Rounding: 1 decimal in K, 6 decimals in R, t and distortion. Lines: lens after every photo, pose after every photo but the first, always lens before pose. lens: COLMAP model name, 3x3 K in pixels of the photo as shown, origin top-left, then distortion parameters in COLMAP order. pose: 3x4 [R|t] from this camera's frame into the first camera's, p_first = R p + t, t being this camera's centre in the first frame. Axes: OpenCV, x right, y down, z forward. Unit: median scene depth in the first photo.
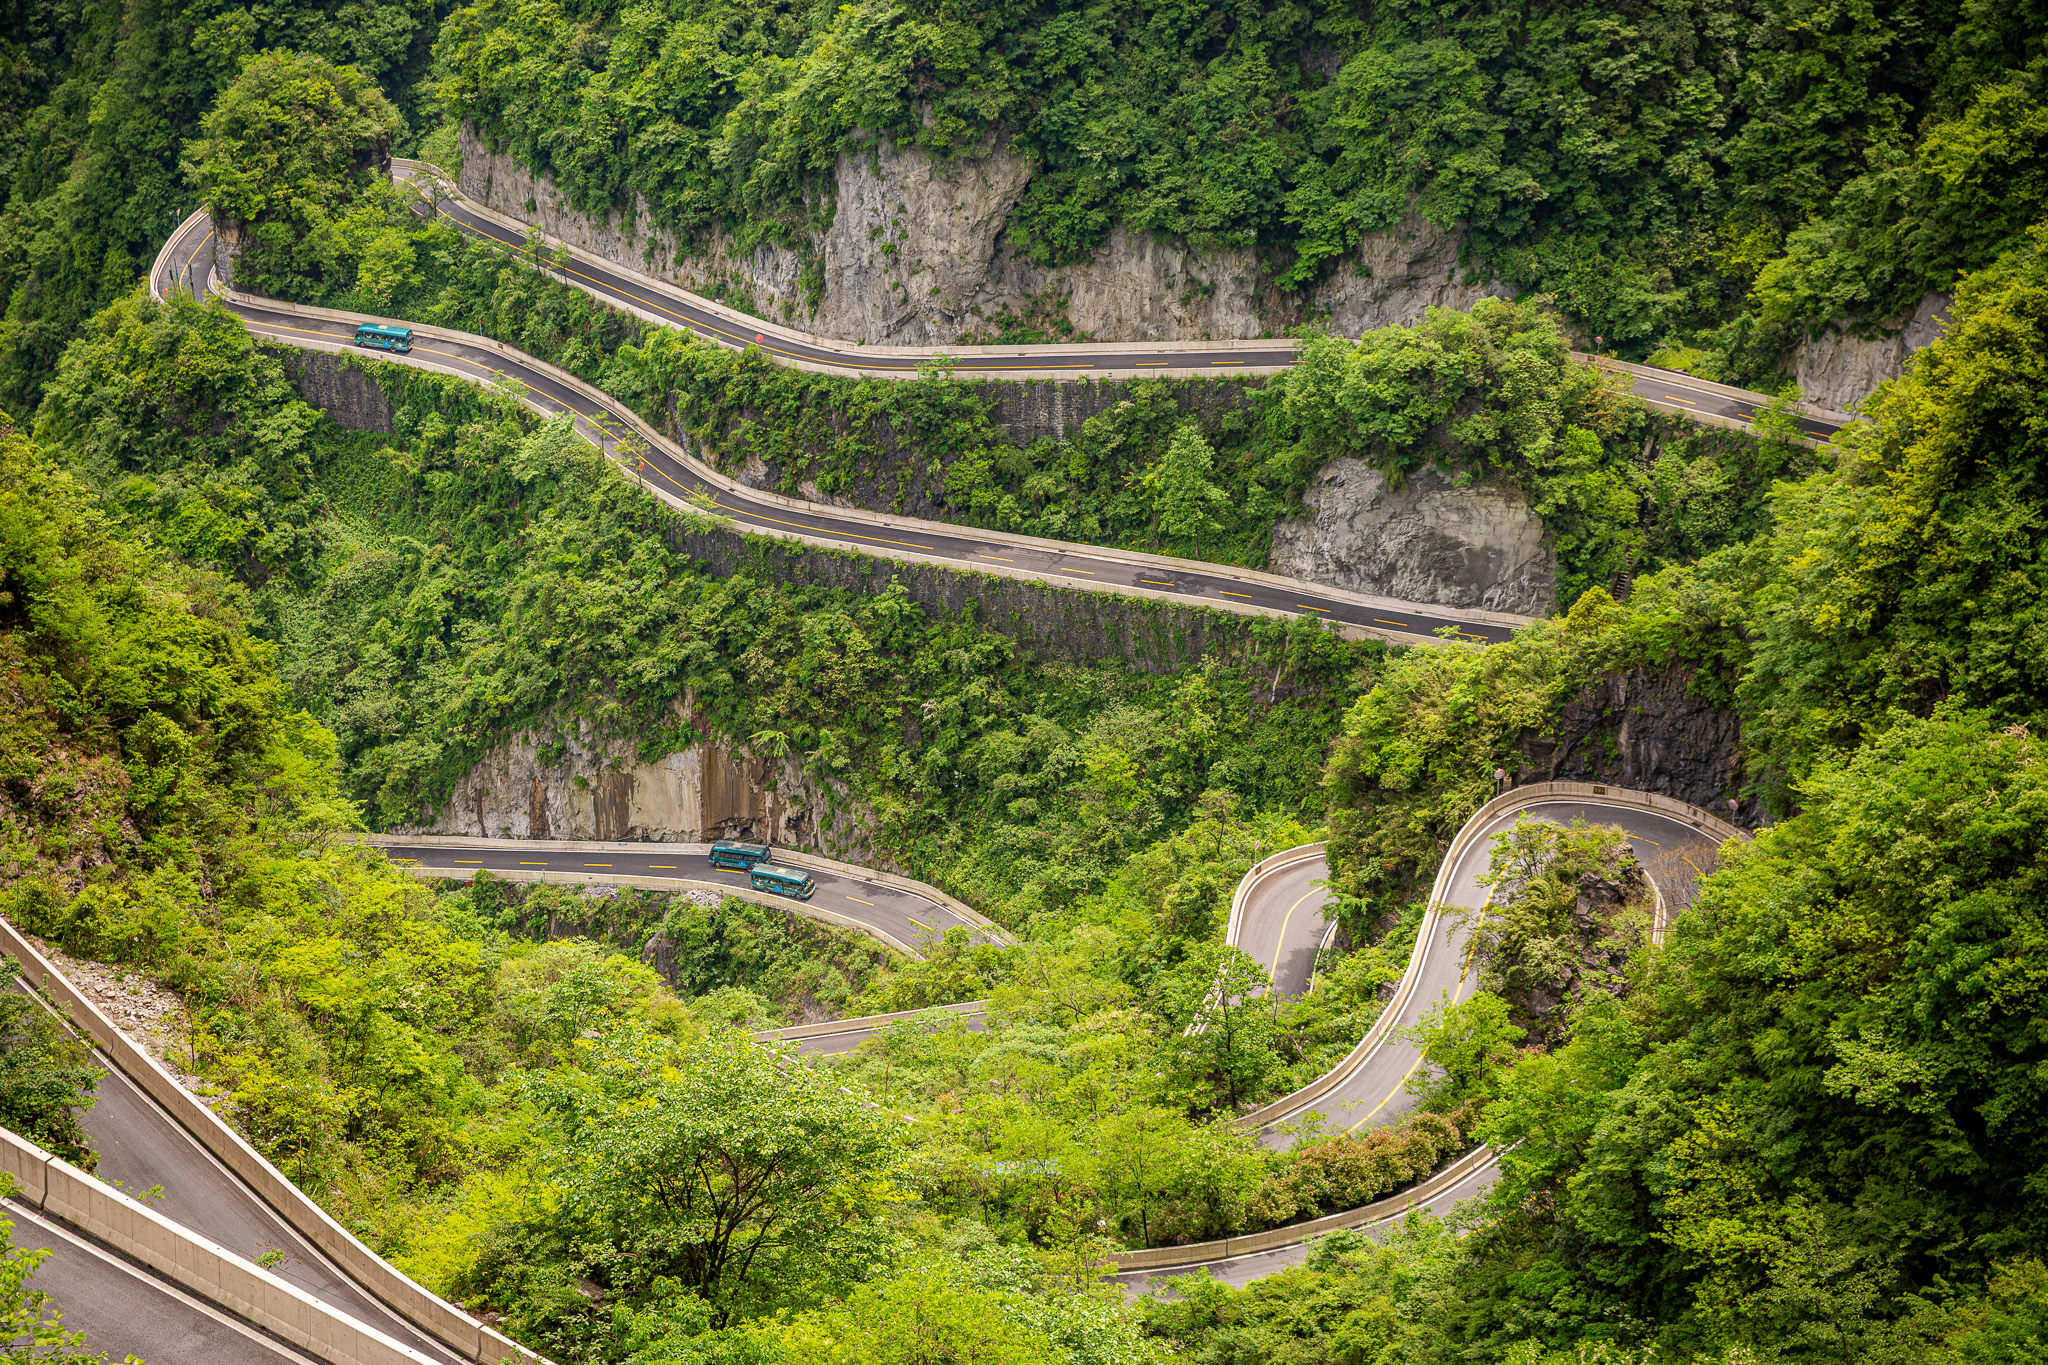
lens RADIAL K [[3543.1, 0, 1024.0], [0, 3543.1, 682.5], [0, 0, 1]] dist [0.020856, 0.006104]
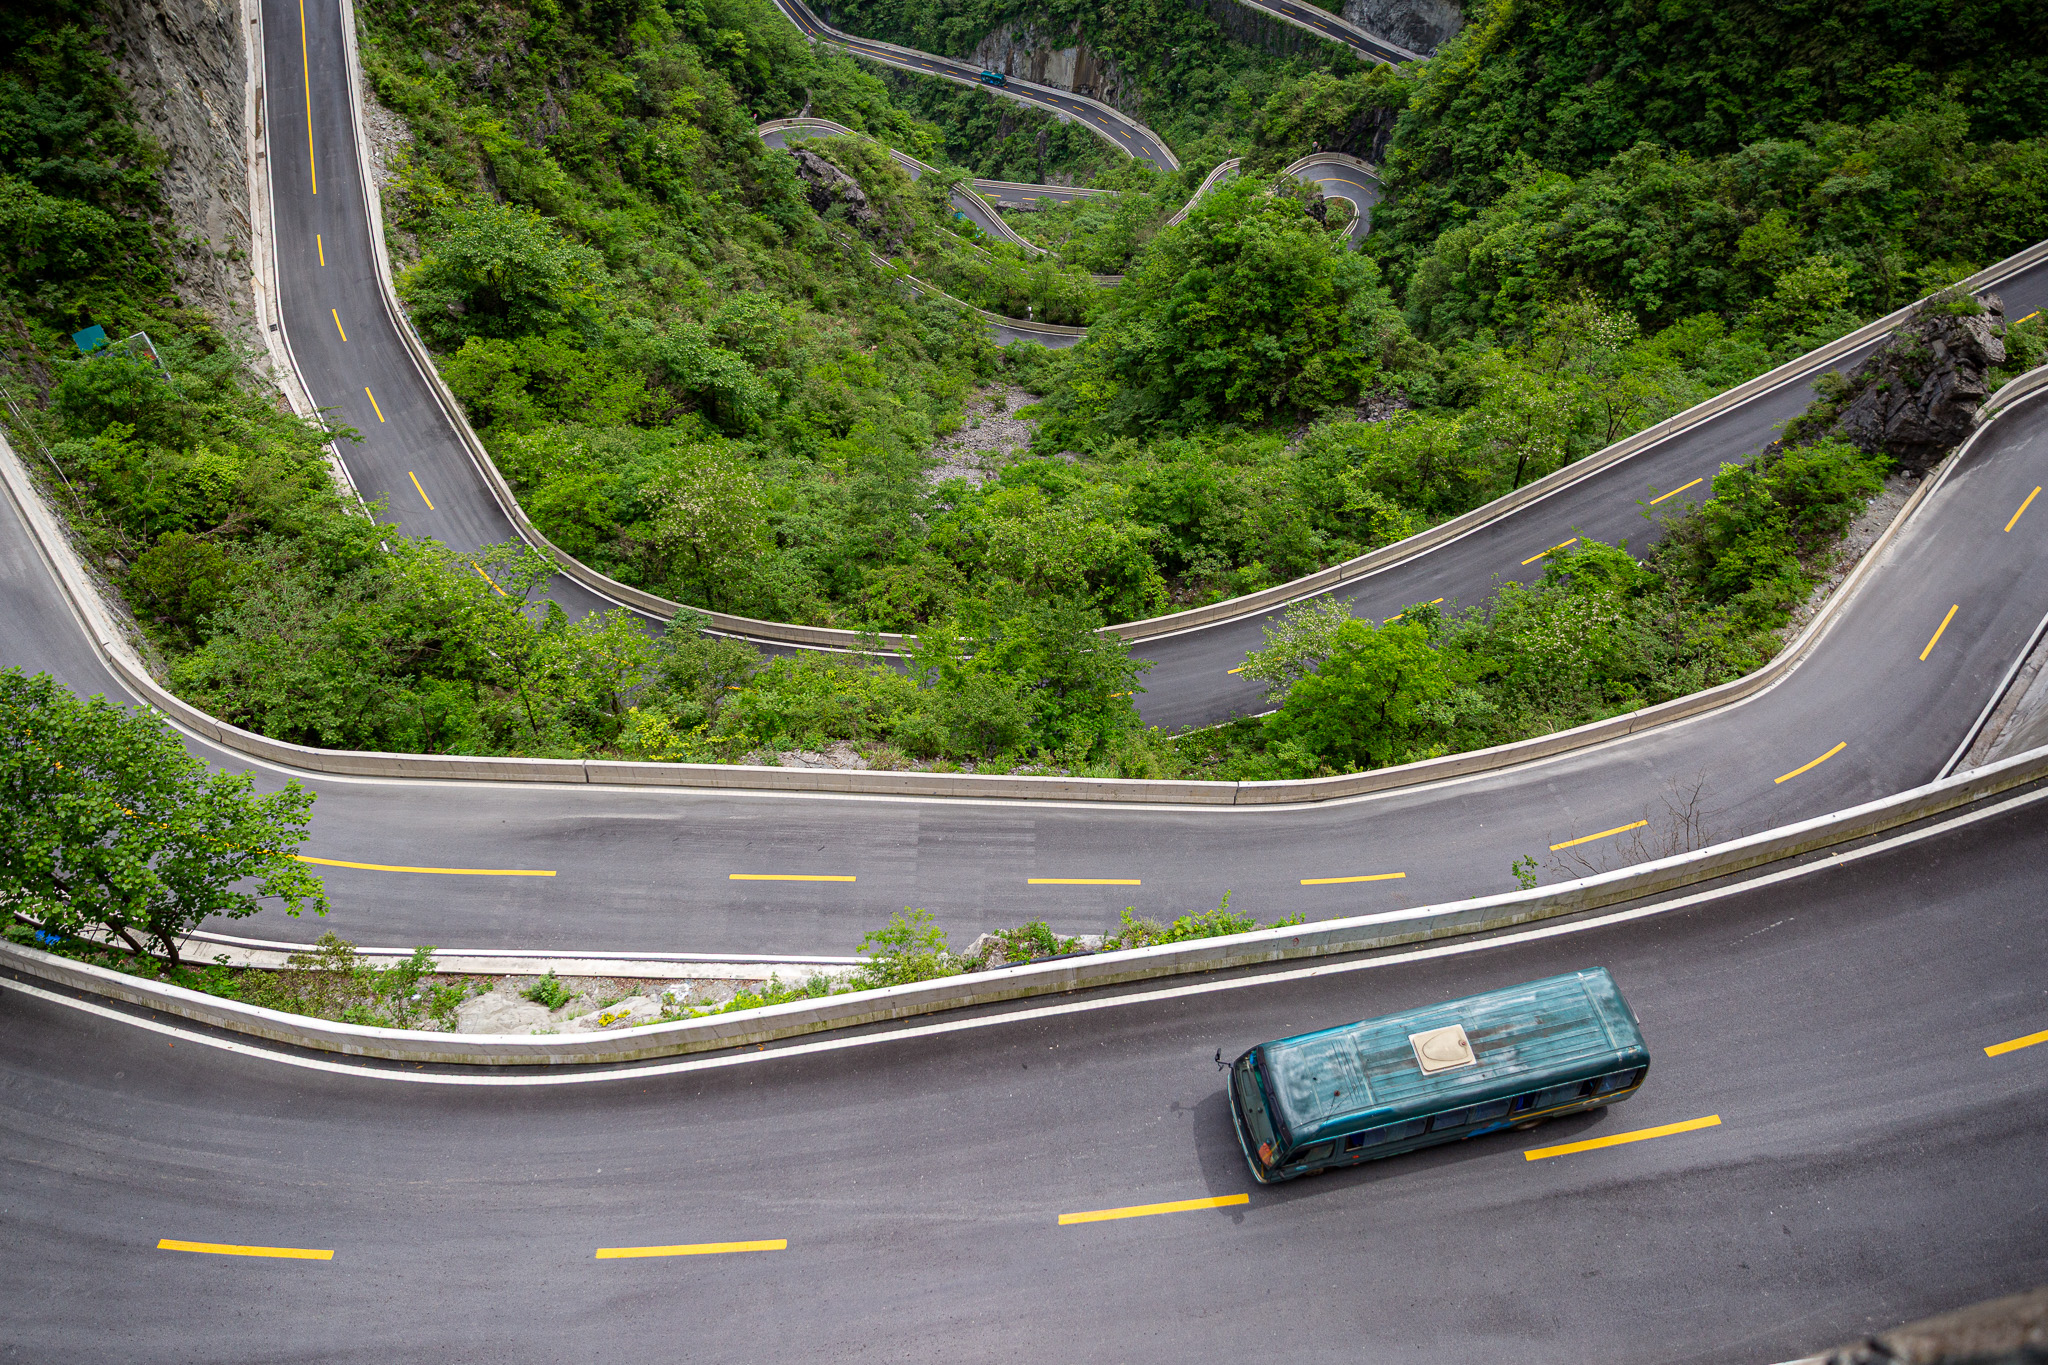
lens RADIAL K [[1371.3, 0, 1024.0], [0, 1371.3, 682.5], [0, 0, 1]] dist [0.014435, -0.000132]
pose [[0.950532, 0.278785, -0.136998, 0.113631], [-0.188355, 0.867992, 0.459469, -0.028139], [0.247006, -0.410936, 0.877565, 0.042046]]
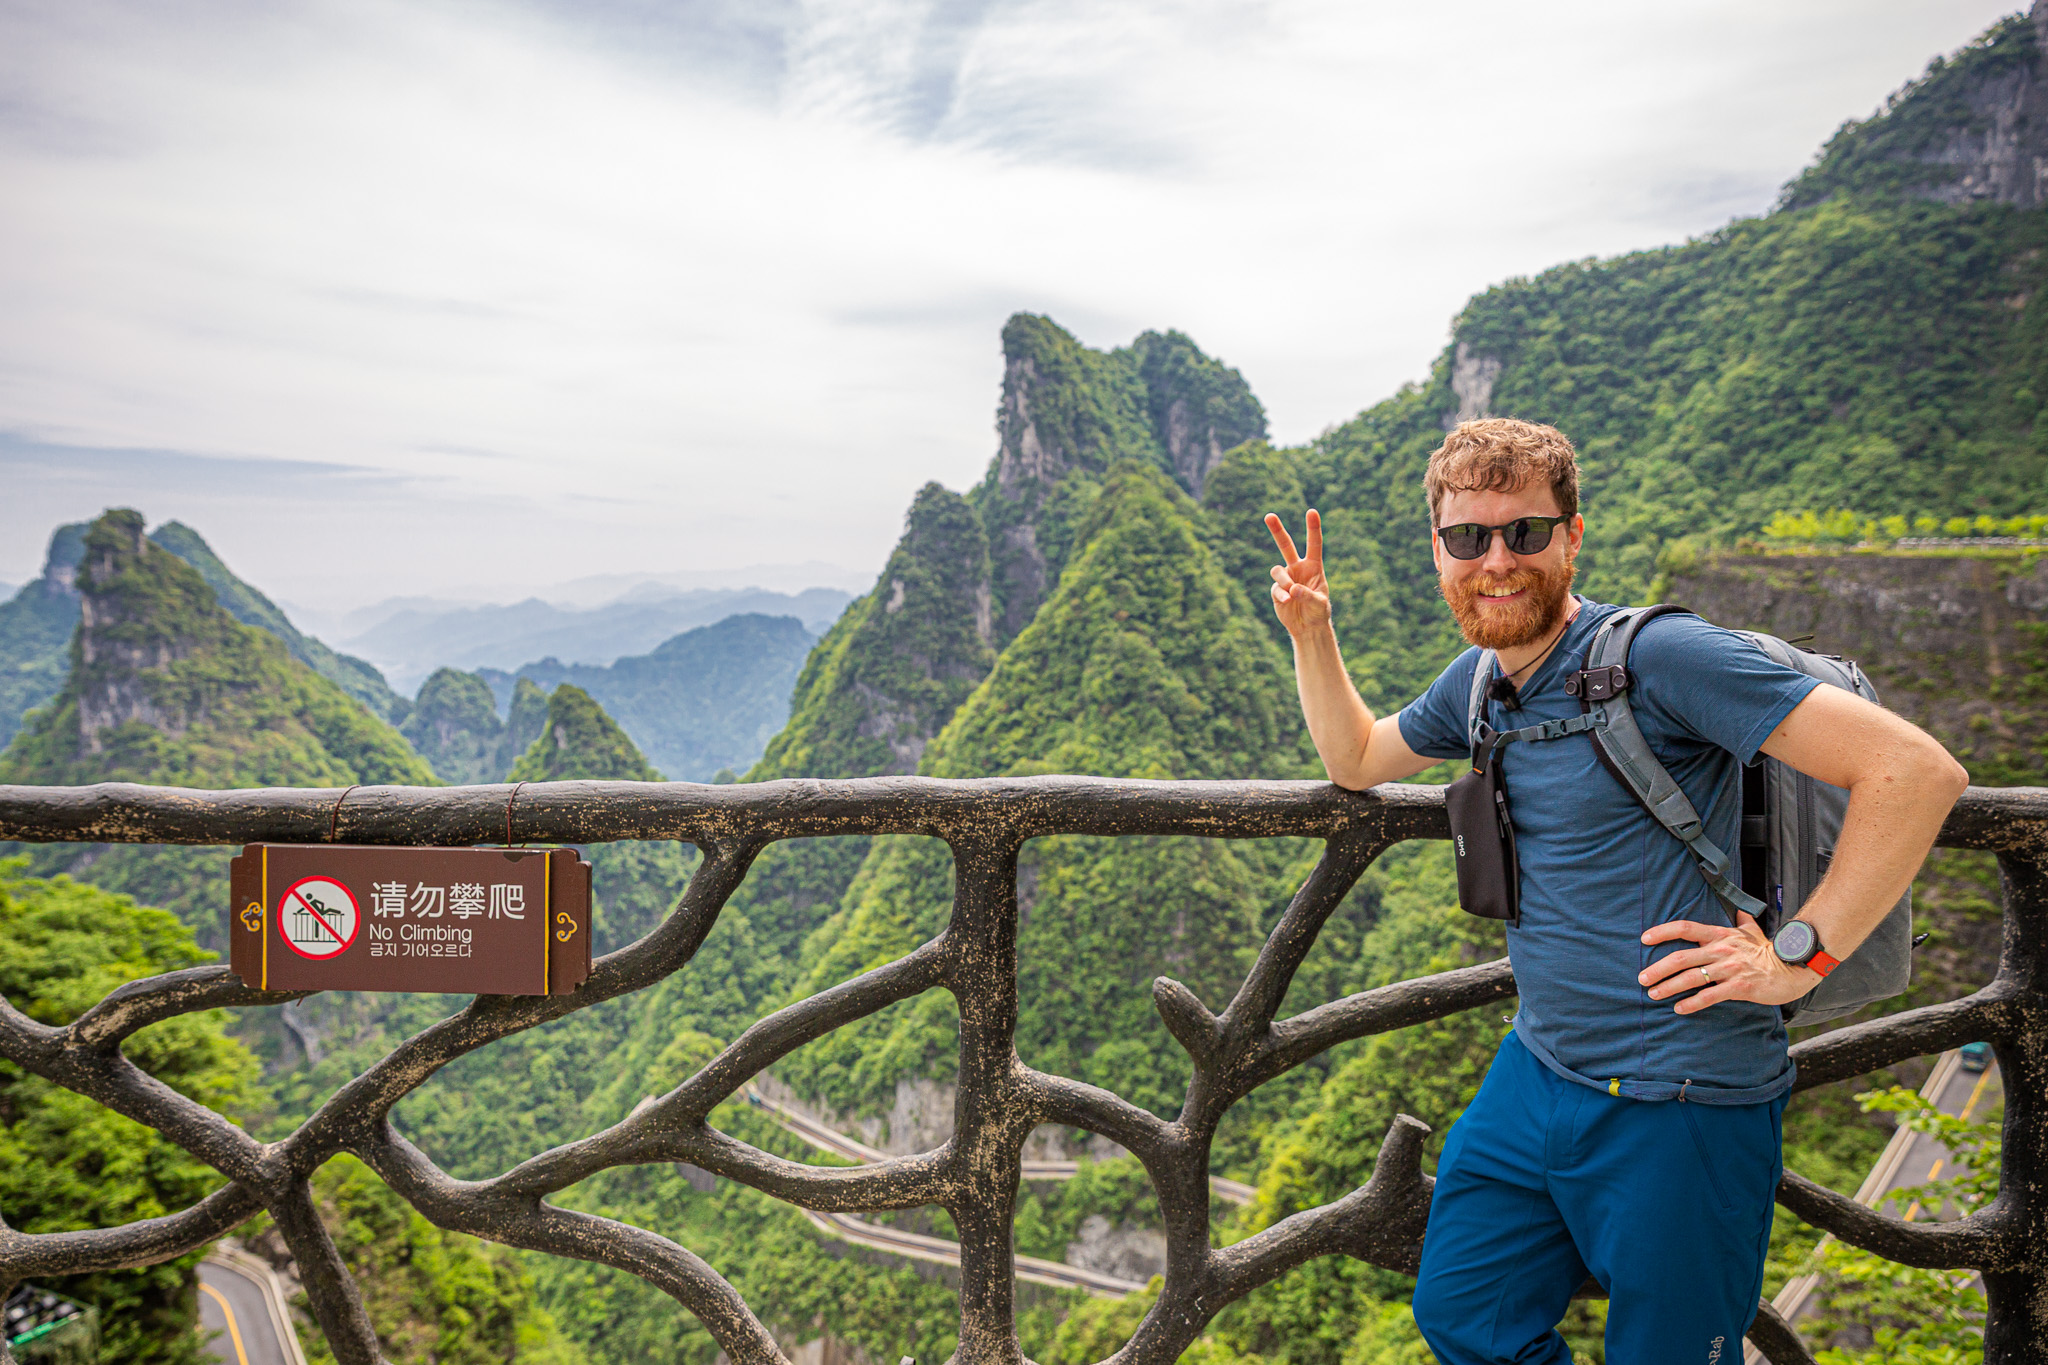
lens RADIAL K [[1380.4, 0, 1024.0], [0, 1380.4, 682.5], [0, 0, 1]] dist [0.006558, -0.001373]
pose [[0.999339, 0.021683, -0.029185, 0.059525], [-0.031894, 0.908196, -0.417329, 0.001280], [0.017457, 0.417984, 0.908287, -0.006622]]
